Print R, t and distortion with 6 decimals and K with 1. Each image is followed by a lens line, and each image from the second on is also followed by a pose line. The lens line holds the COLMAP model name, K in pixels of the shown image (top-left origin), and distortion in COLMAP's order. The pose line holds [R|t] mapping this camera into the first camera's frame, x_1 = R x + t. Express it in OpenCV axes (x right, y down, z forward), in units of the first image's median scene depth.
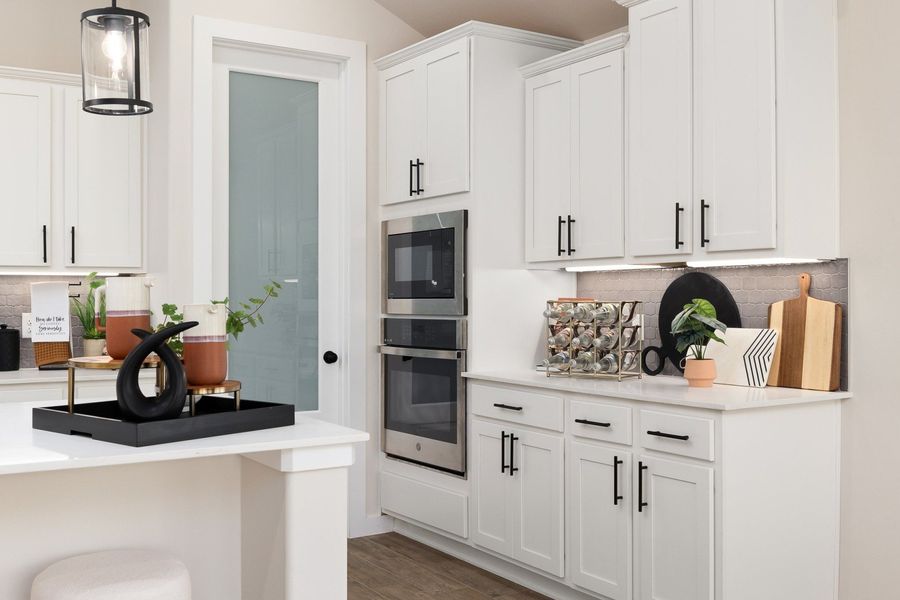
lens RADIAL K [[956.5, 0, 448.8], [0, 956.5, 299.1], [0, 0, 1]] dist [-0.006611, 0.000000]
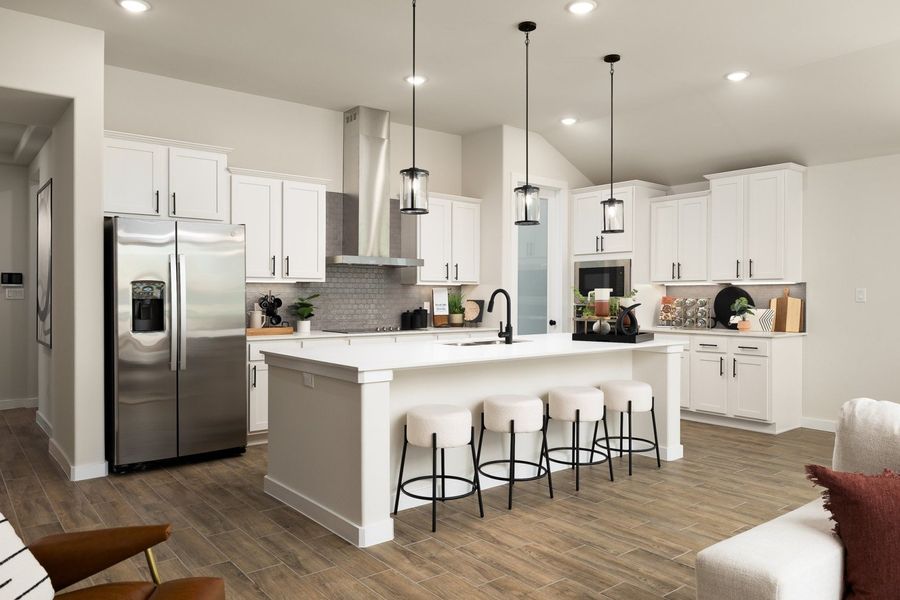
lens RADIAL K [[639.9, 0, 451.4], [0, 639.9, 300.5], [0, 0, 1]] dist [0.006253, 0.005206]
pose [[0.993380, 0.006028, 0.114713, -0.688955], [-0.006289, 0.999978, 0.001915, 0.009753], [-0.114699, -0.002624, 0.993397, -0.593674]]
